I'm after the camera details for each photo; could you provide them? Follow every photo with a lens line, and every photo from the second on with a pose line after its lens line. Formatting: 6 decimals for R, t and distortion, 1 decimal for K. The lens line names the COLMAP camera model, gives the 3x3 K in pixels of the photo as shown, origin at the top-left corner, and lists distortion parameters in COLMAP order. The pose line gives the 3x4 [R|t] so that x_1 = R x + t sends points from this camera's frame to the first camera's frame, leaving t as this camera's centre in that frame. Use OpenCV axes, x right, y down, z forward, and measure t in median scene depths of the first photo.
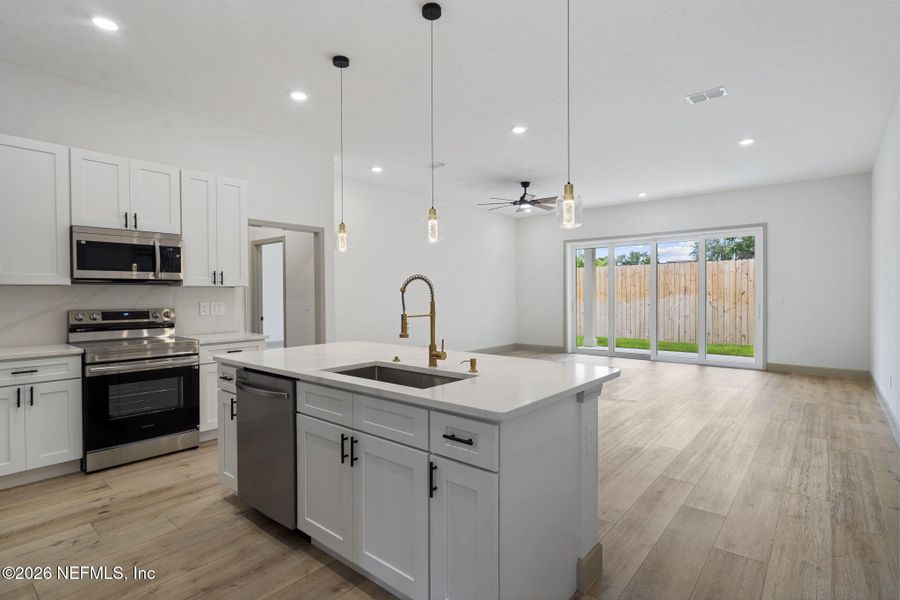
lens RADIAL K [[445.8, 0, 457.1], [0, 445.8, 297.4], [0, 0, 1]] dist [0.000804, -0.001025]
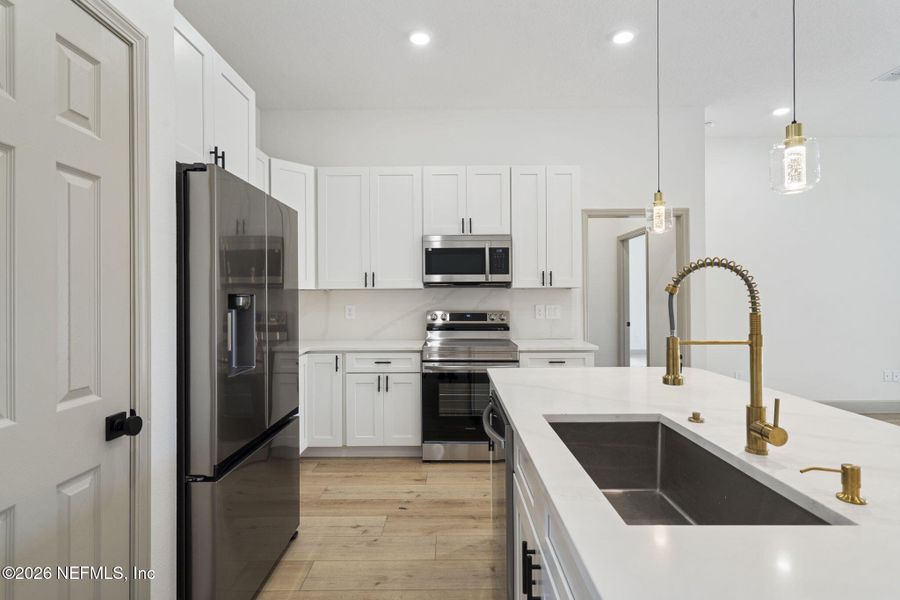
lens RADIAL K [[460.3, 0, 452.2], [0, 460.3, 295.3], [0, 0, 1]] dist [-0.001103, 0.001383]
pose [[0.632757, -0.002372, -0.774347, 0.080510], [-0.003747, 0.999974, -0.006125, -0.003932], [0.774342, 0.006777, 0.632732, 0.311054]]
